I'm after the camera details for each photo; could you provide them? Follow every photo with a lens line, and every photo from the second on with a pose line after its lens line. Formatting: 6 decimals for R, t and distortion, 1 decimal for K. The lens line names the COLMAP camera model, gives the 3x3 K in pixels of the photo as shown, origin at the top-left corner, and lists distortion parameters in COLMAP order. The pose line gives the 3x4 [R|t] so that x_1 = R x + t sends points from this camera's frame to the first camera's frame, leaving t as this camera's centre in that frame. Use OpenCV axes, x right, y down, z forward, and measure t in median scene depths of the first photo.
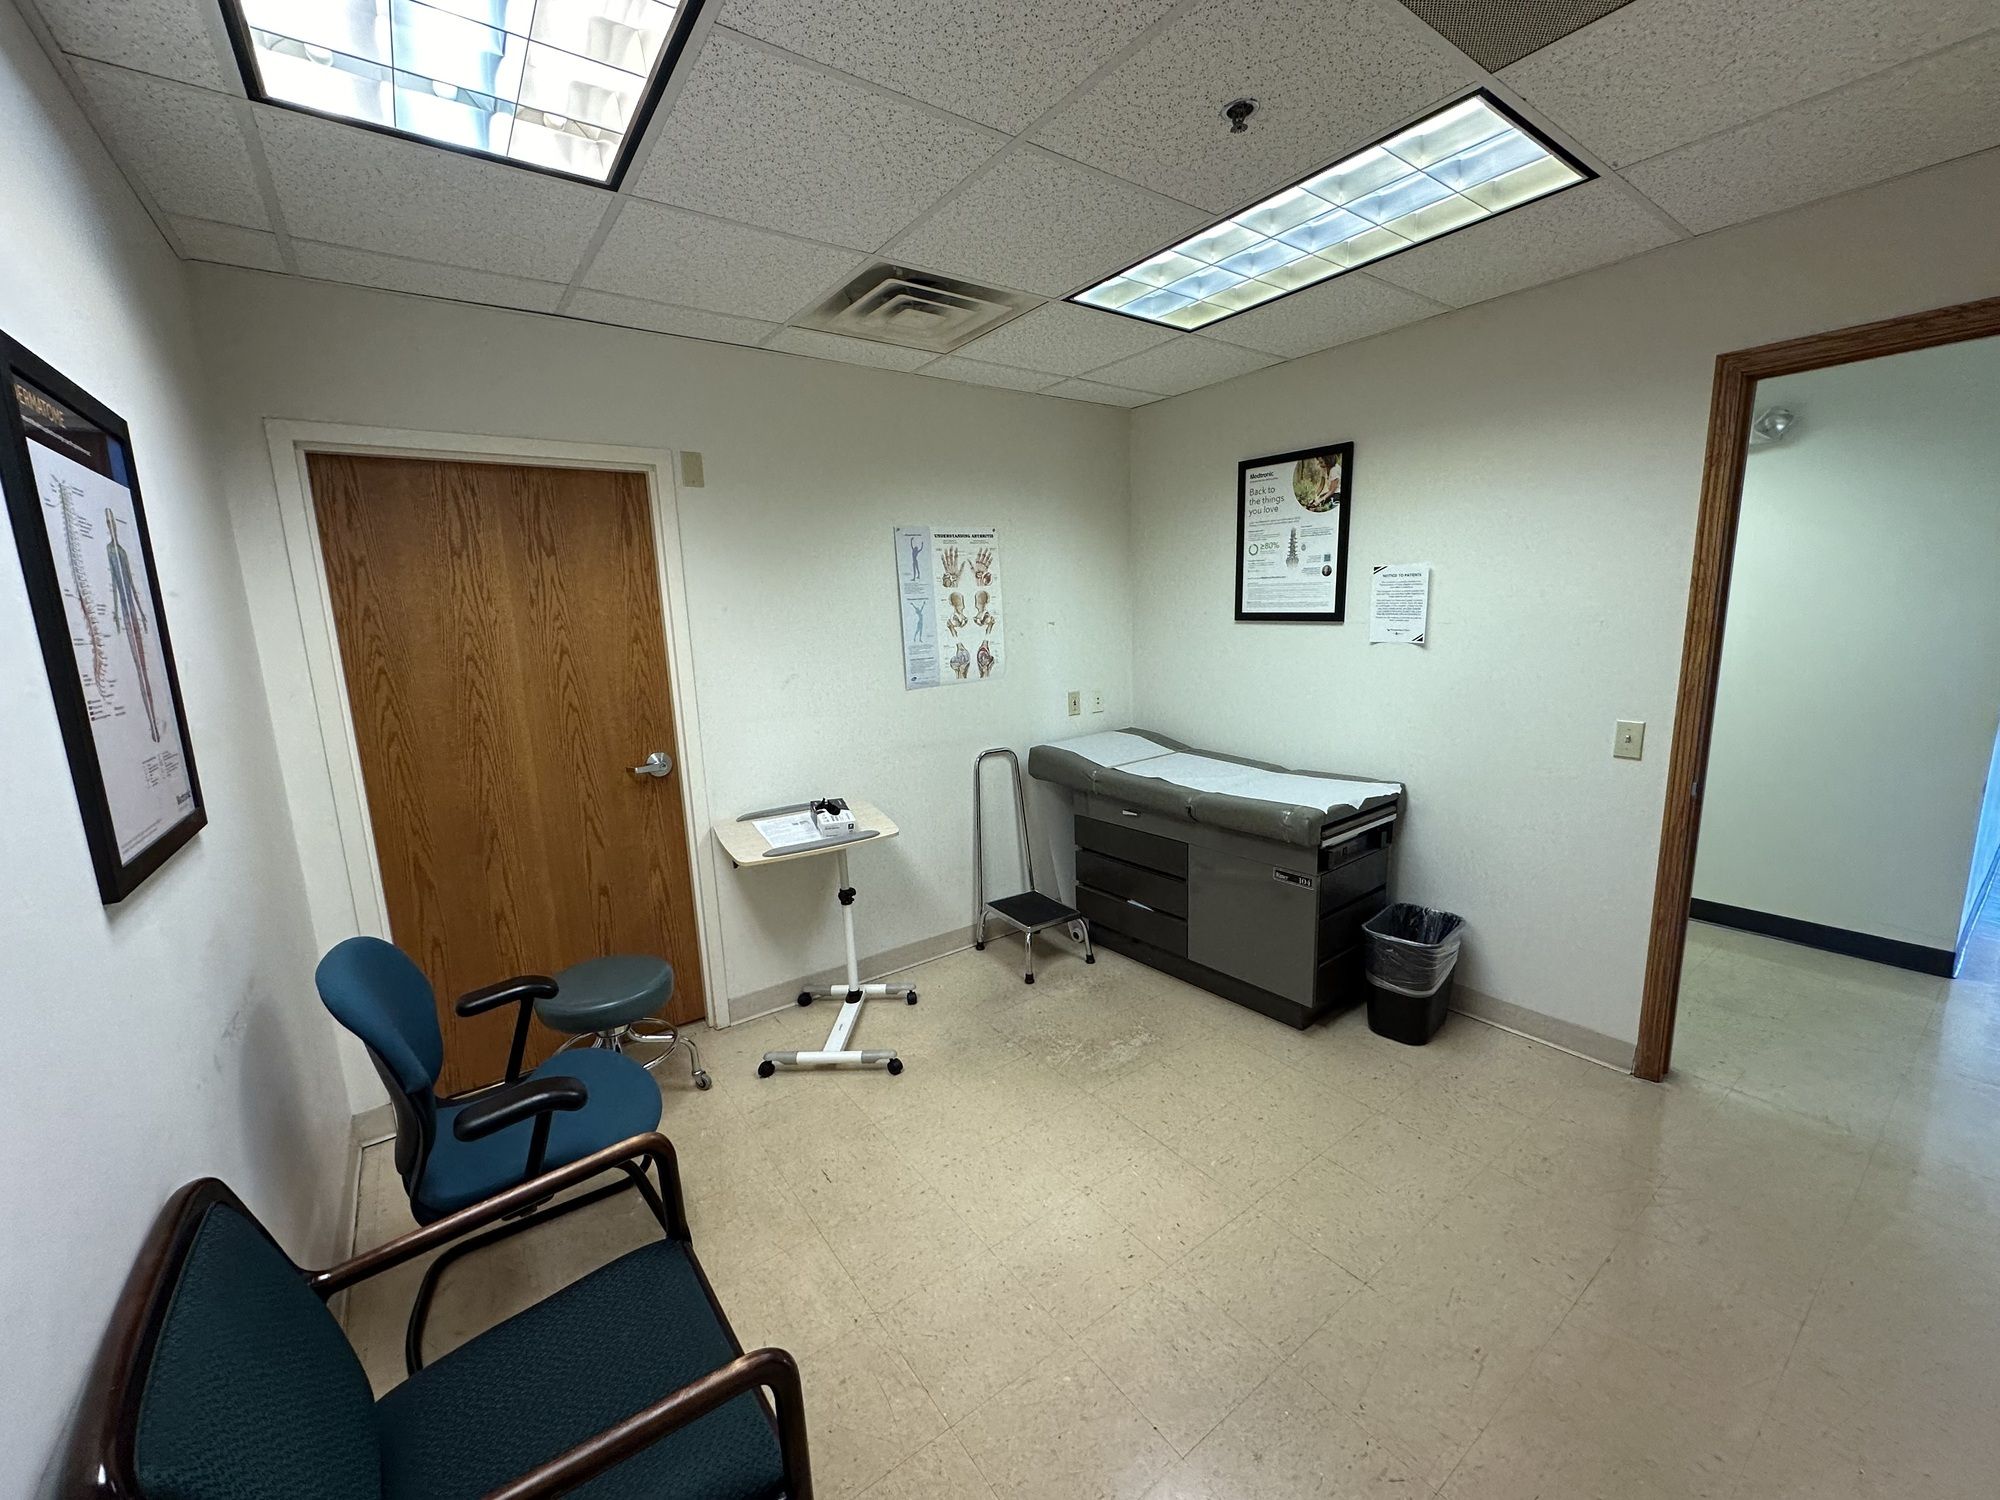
lens RADIAL K [[797.2, 0, 1002.5], [0, 797.2, 755.9], [0, 0, 1]] dist [0.004524, 0.000811]
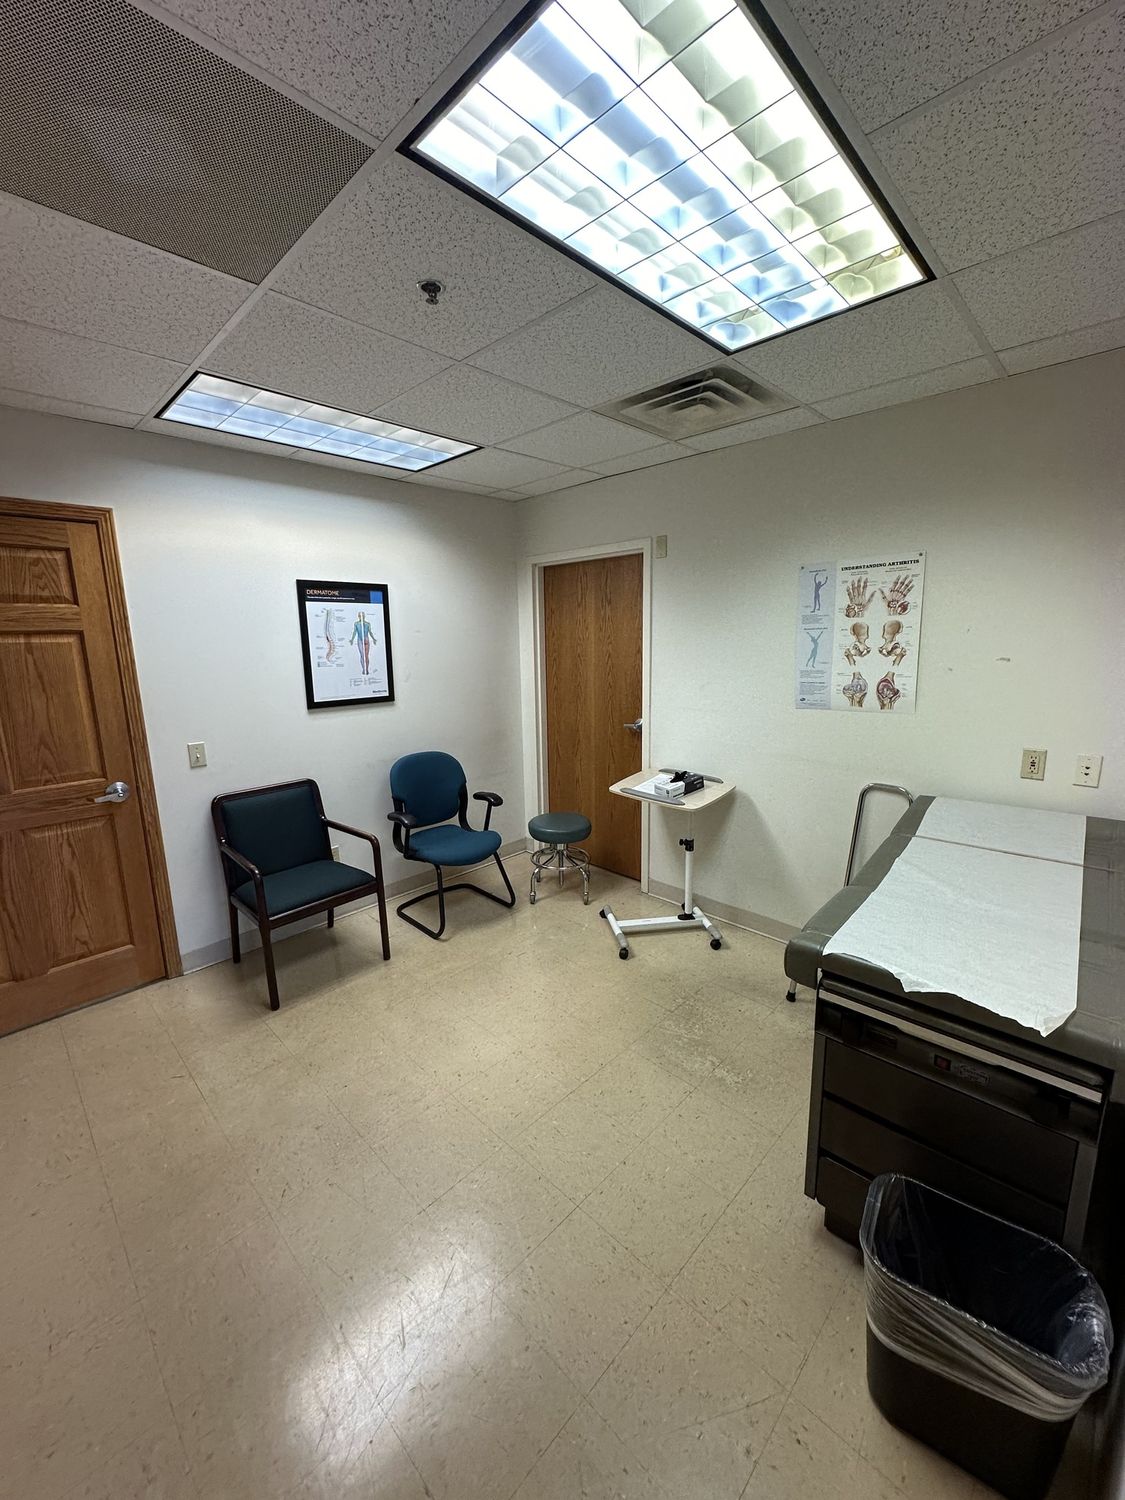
lens RADIAL K [[597.9, 0, 557.0], [0, 597.9, 751.1], [0, 0, 1]] dist [0.004524, 0.000811]
pose [[0.161741, 0.223505, -0.961189, 0.663815], [-0.166623, 0.966215, 0.196636, -0.134021], [0.972665, 0.128352, 0.193518, 0.503033]]
